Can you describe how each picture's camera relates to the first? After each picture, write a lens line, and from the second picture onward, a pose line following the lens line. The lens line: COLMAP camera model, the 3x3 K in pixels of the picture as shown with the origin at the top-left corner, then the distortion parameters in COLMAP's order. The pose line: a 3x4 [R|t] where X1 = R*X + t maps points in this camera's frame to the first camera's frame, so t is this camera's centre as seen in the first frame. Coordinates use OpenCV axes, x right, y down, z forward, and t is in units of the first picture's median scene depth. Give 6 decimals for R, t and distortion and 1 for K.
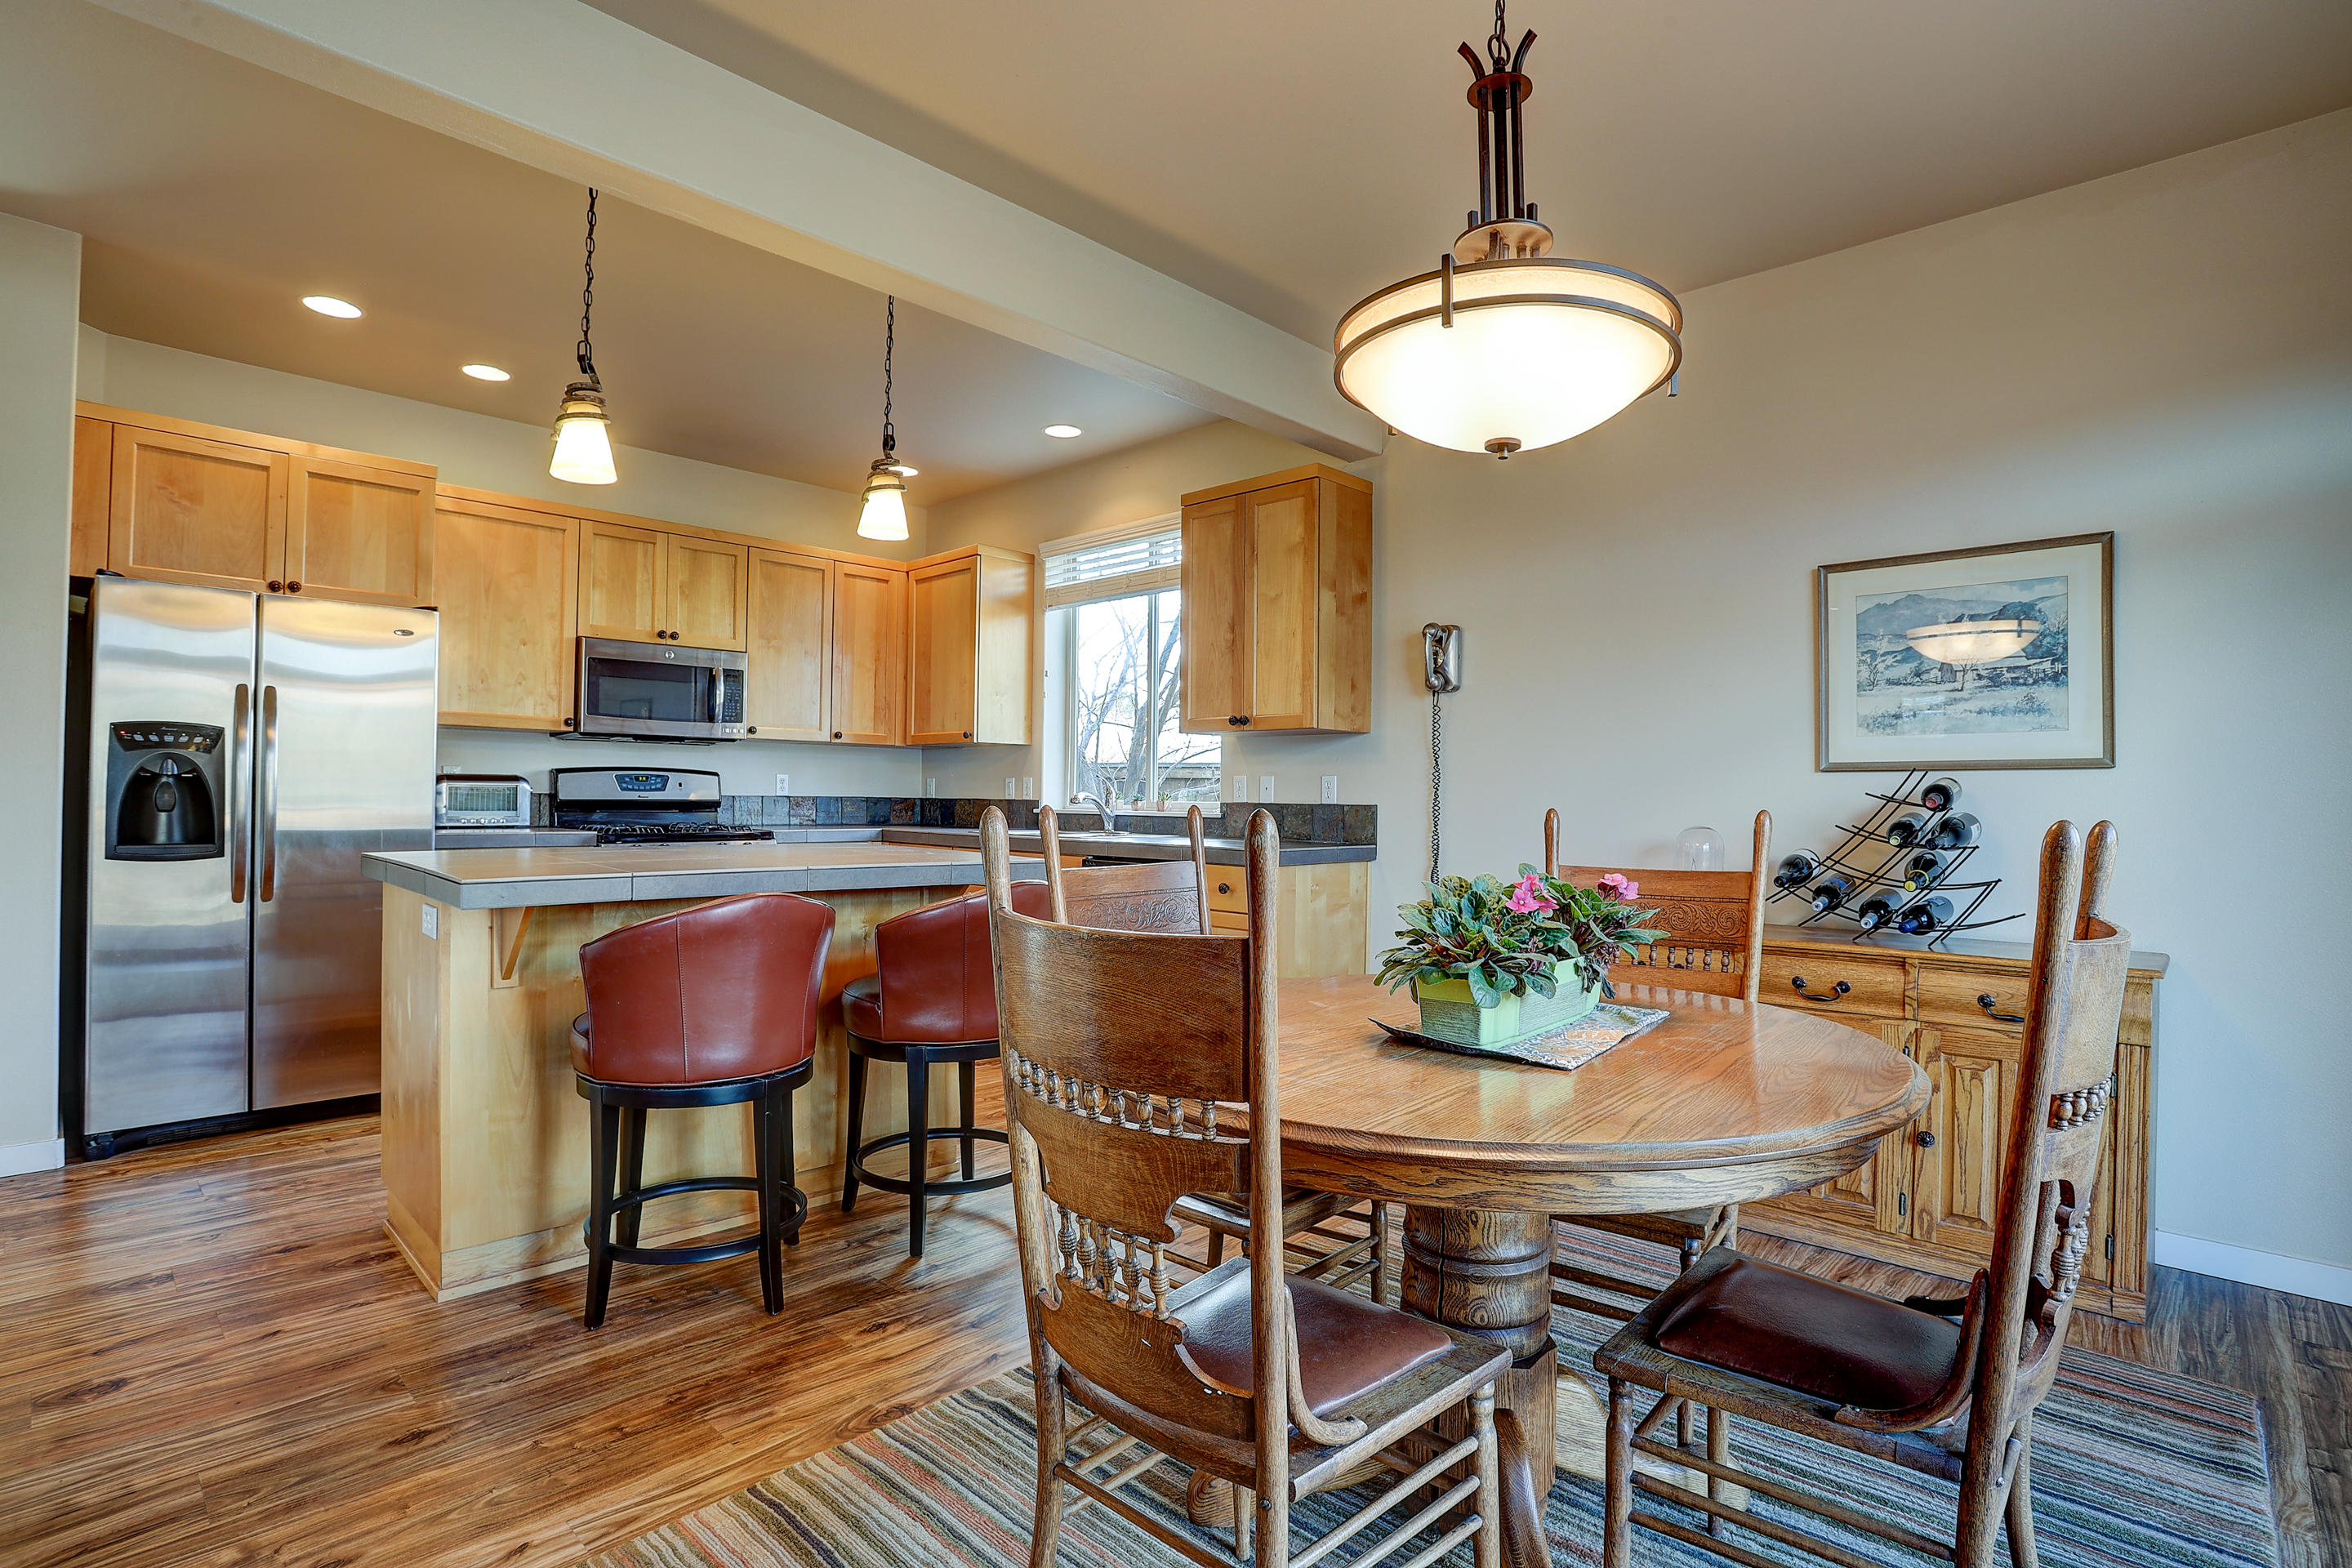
lens RADIAL K [[1146.9, 0, 1195.4], [0, 1146.9, 805.6], [0, 0, 1]] dist [-0.055597, 0.016886]
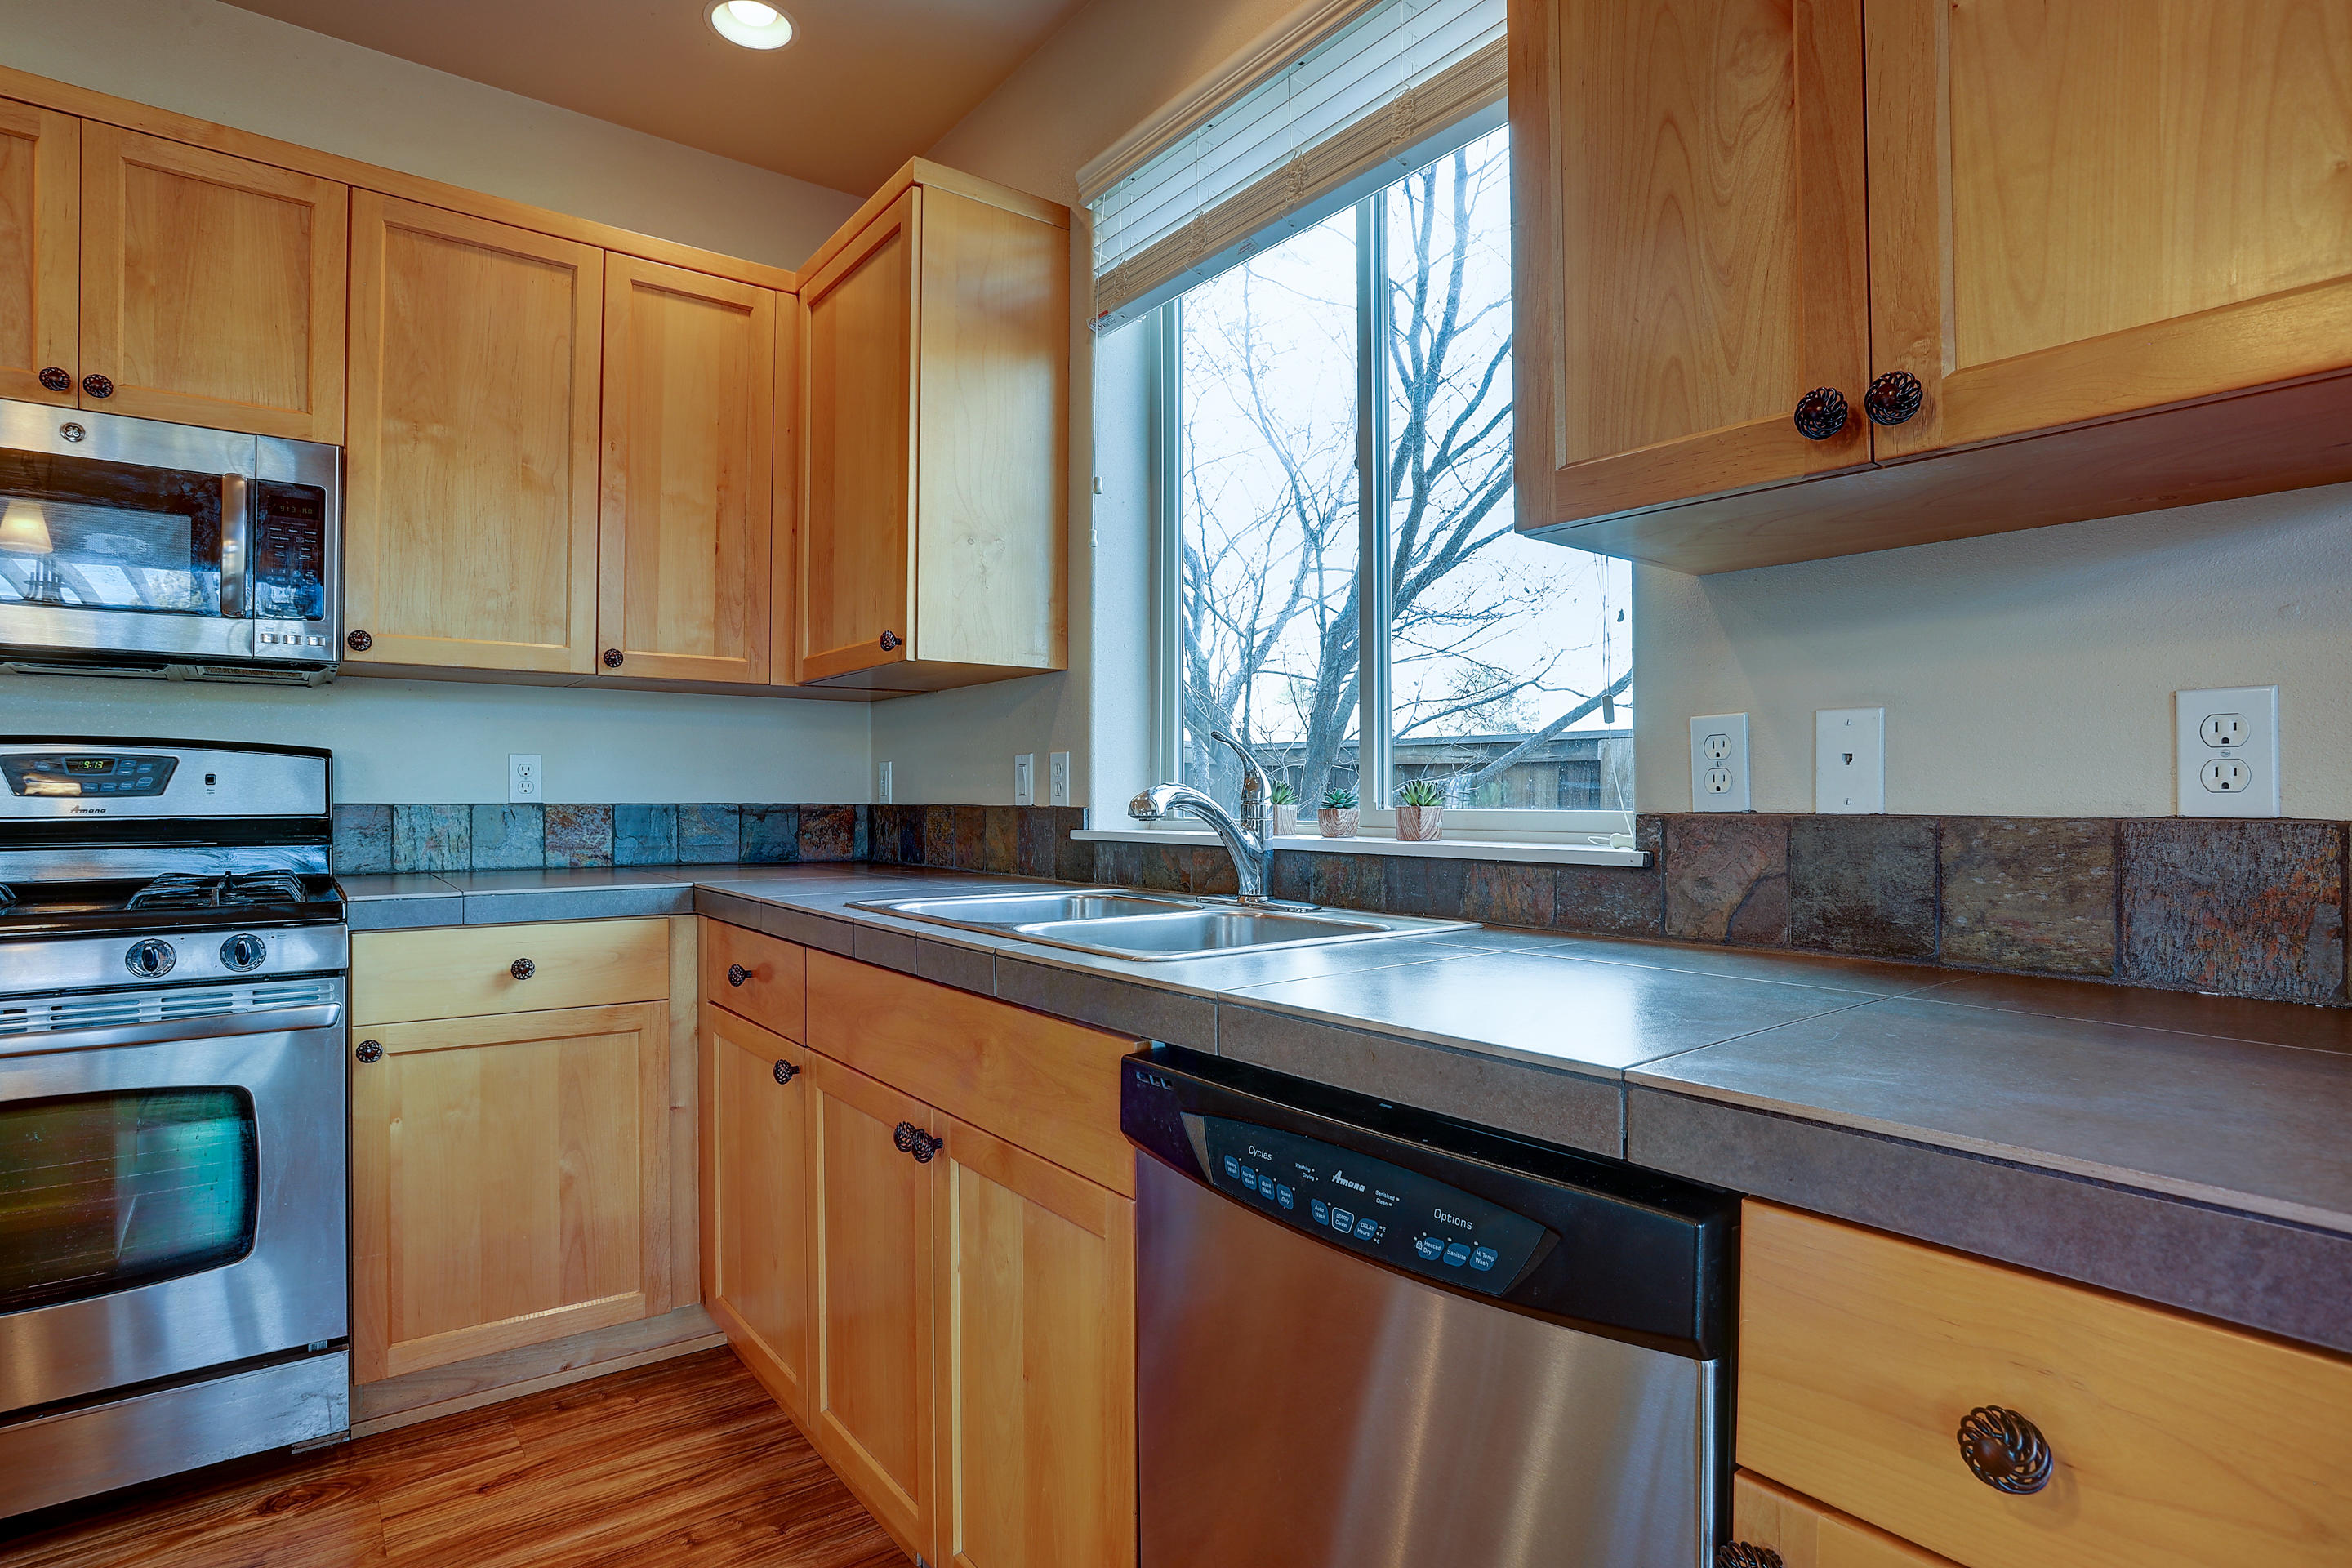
lens RADIAL K [[1208.3, 0, 1191.1], [0, 1208.3, 790.1], [0, 0, 1]] dist [-0.038914, 0.008230]
pose [[0.987928, -0.011639, -0.154474, -0.041979], [0.009568, 0.999854, -0.014145, -0.005846], [0.154616, 0.012497, 0.987896, 0.710753]]
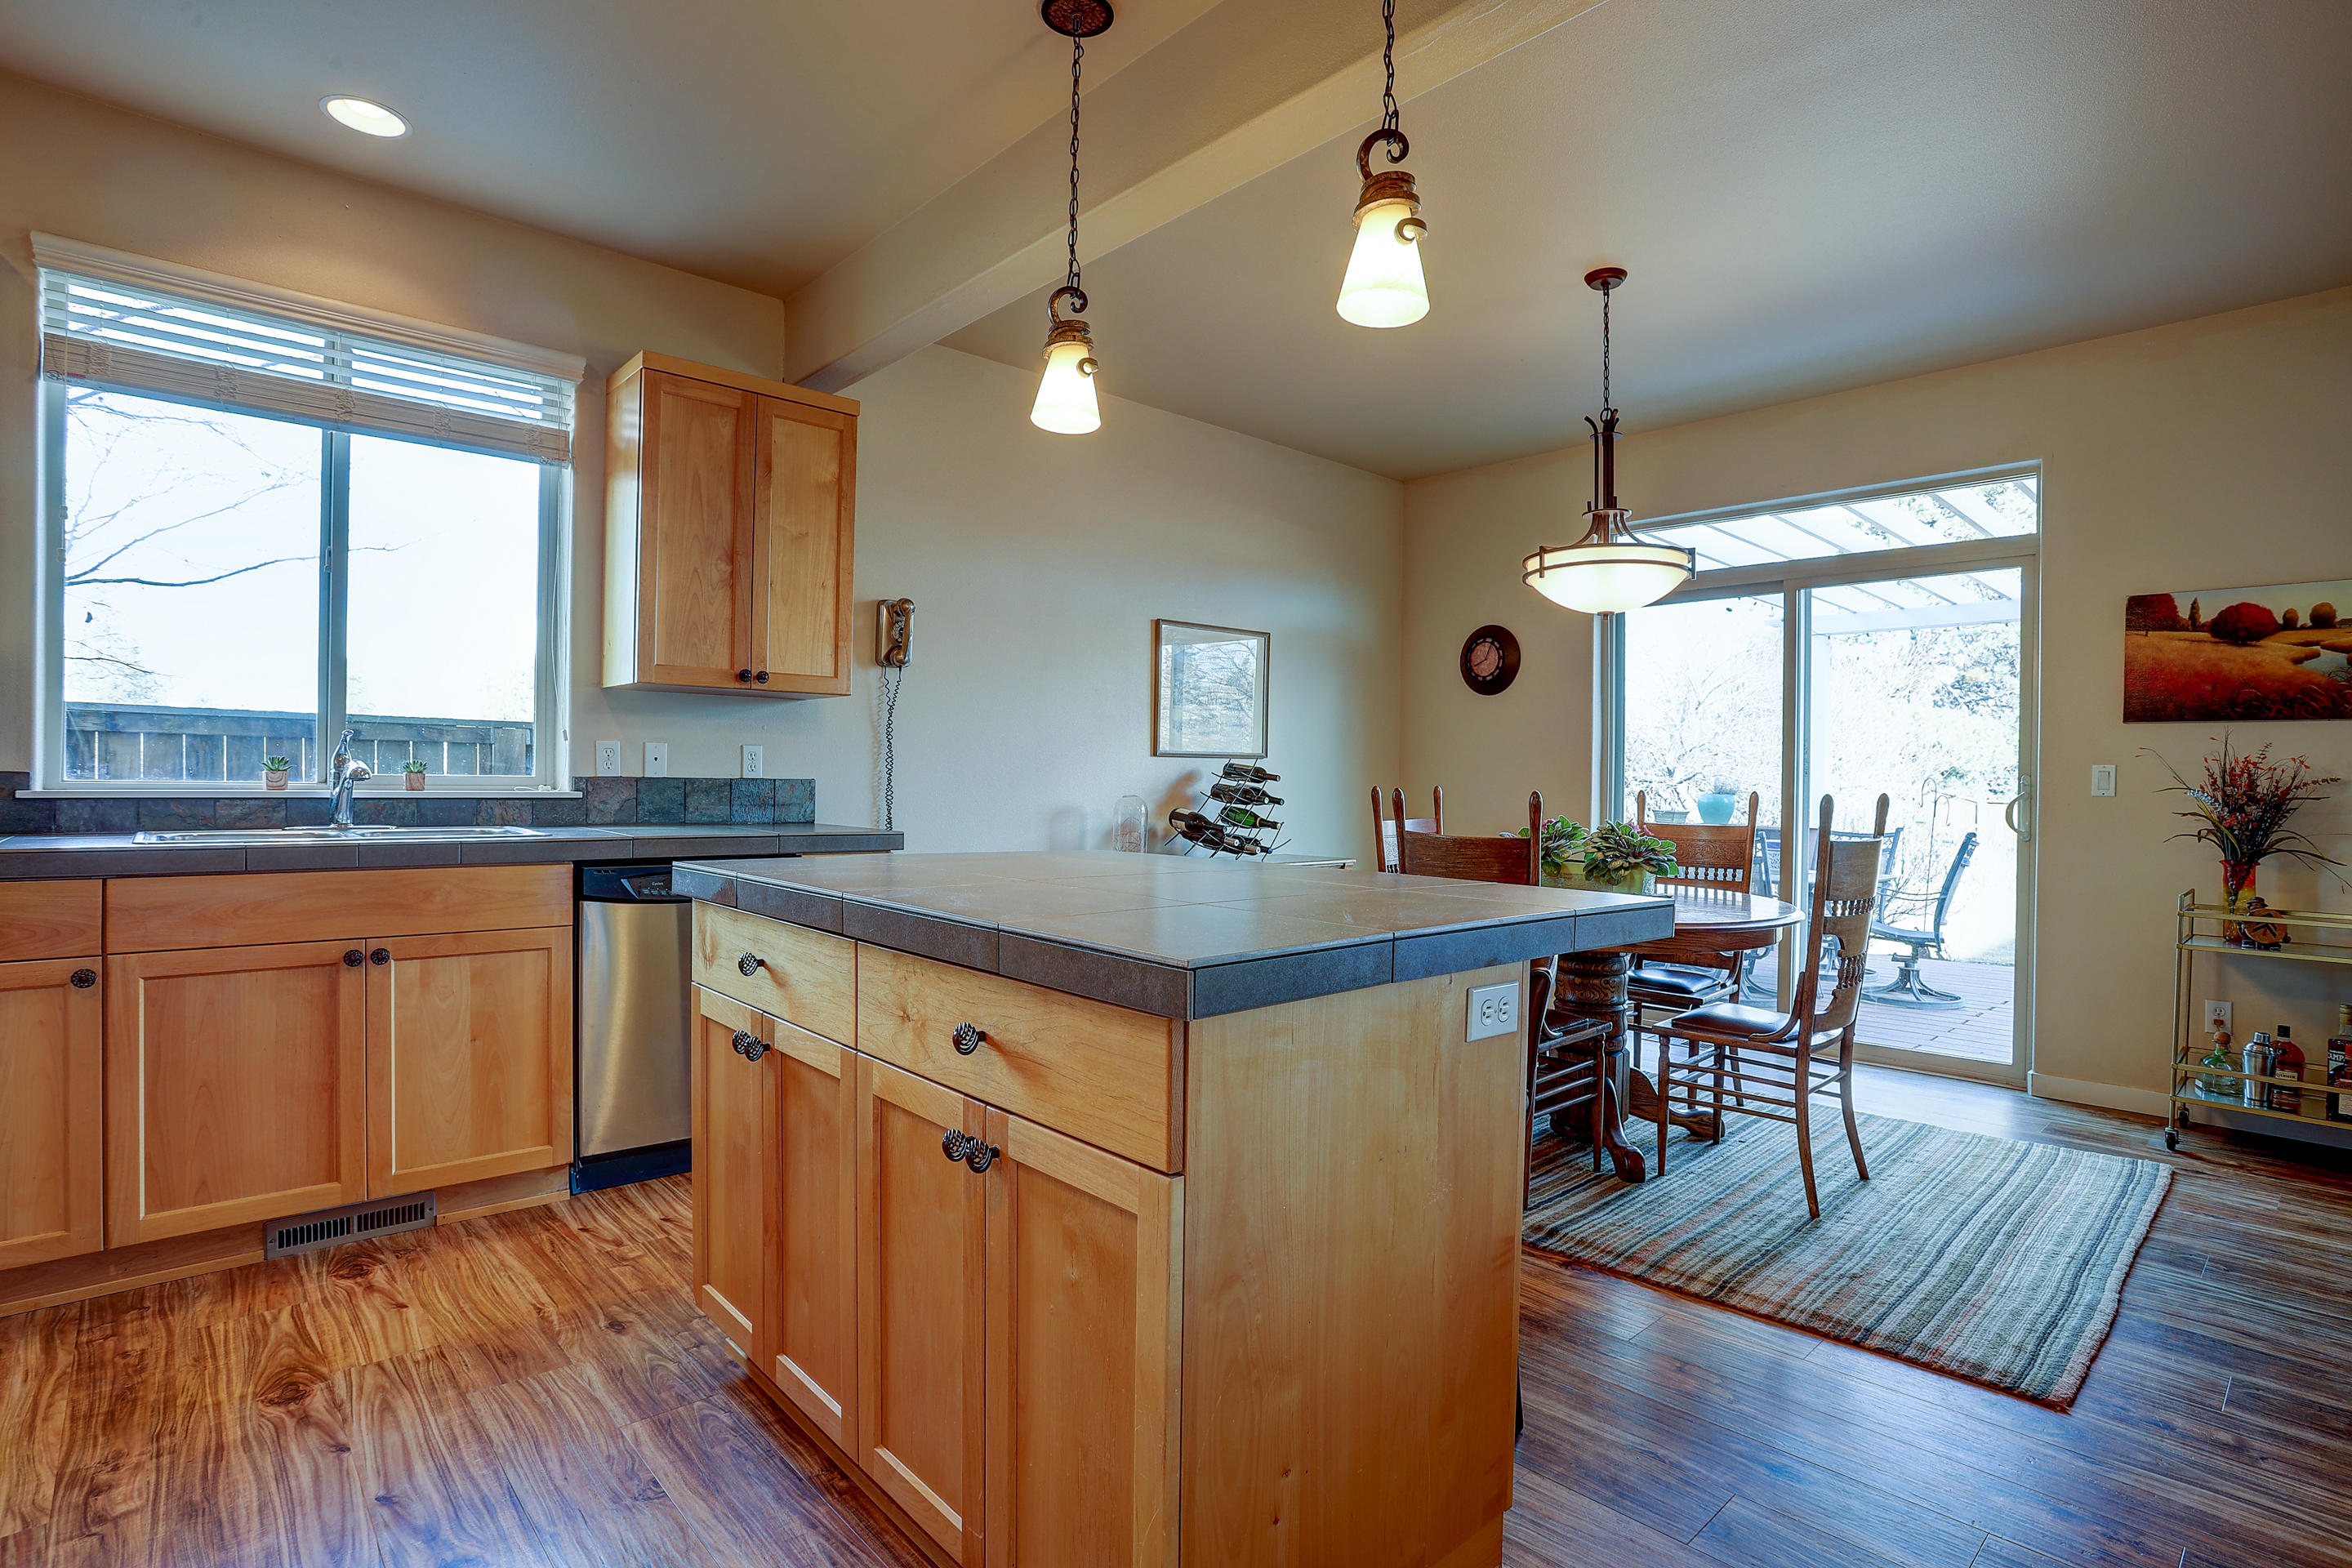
lens RADIAL K [[1152.7, 0, 1197.8], [0, 1152.7, 793.1], [0, 0, 1]] dist [-0.064790, 0.020194]
pose [[0.056878, -0.024189, 0.998088, -0.678213], [-0.006319, 0.999678, 0.024588, -0.012925], [-0.998361, -0.007706, 0.056707, 0.587024]]
